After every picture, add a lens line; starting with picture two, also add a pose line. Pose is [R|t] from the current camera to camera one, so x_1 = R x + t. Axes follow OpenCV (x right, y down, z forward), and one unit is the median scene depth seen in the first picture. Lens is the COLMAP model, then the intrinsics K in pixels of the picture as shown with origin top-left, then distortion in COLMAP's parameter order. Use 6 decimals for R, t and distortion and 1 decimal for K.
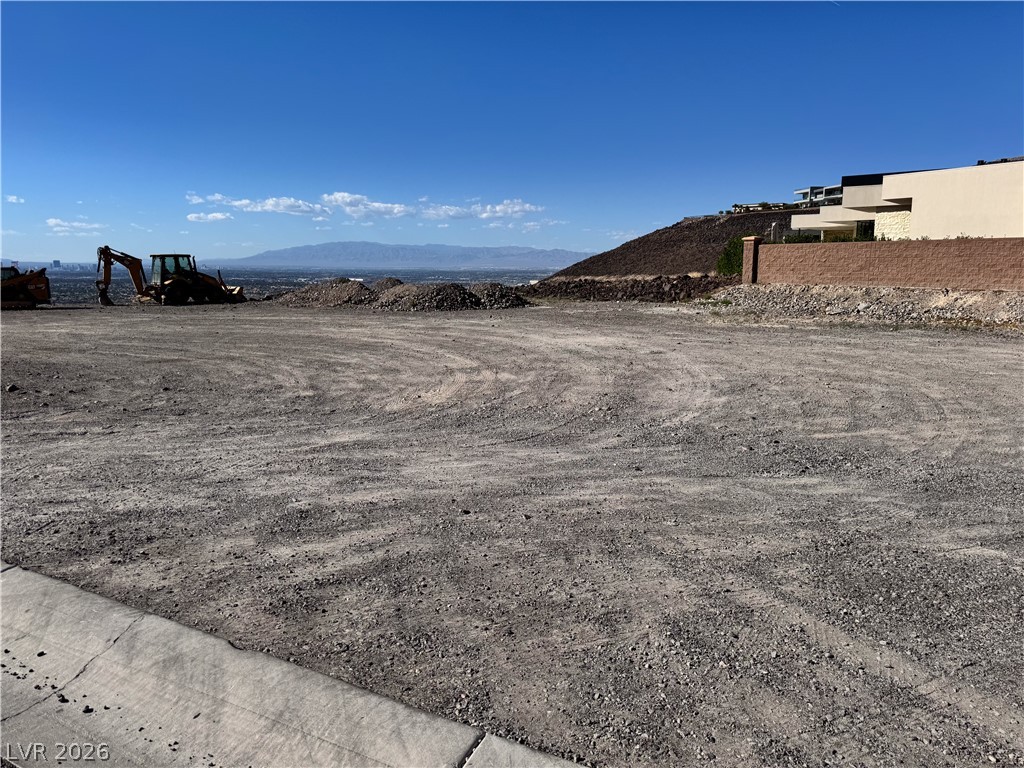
lens RADIAL K [[717.2, 0, 512.0], [0, 717.2, 384.0], [0, 0, 1]] dist [0.129700, -0.224566]
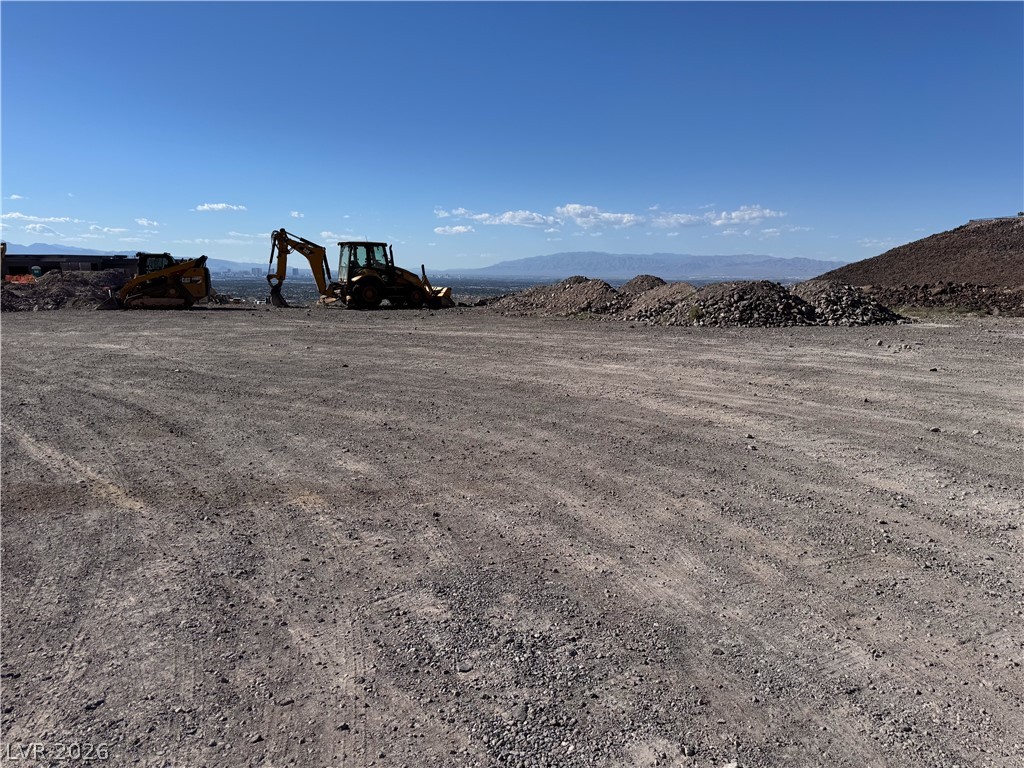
lens RADIAL K [[717.2, 0, 512.0], [0, 717.2, 384.0], [0, 0, 1]] dist [0.129700, -0.224566]
pose [[0.953537, 0.054309, -0.296340, -0.078825], [-0.058214, 0.998295, -0.004363, -0.032398], [0.295597, 0.021412, 0.955073, 0.296326]]
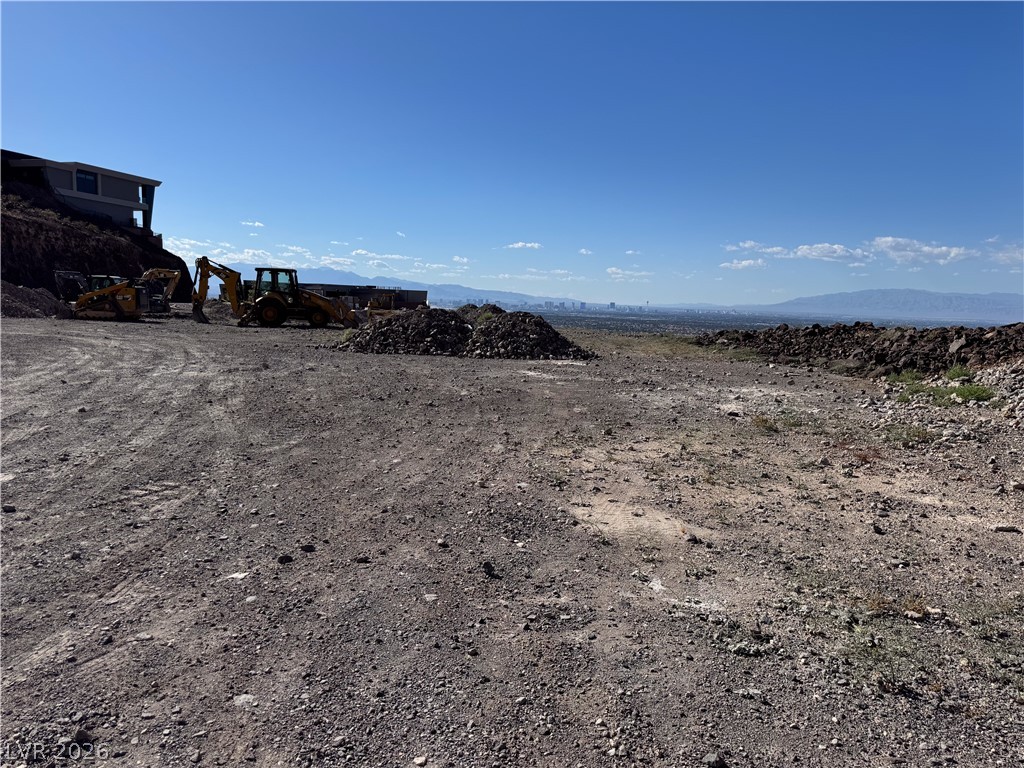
lens RADIAL K [[717.2, 0, 512.0], [0, 717.2, 384.0], [0, 0, 1]] dist [0.129700, -0.224566]
pose [[0.766785, 0.098669, -0.634275, 0.271453], [-0.138257, 0.990310, -0.013088, -0.063495], [0.626838, 0.097729, 0.772996, 0.475646]]
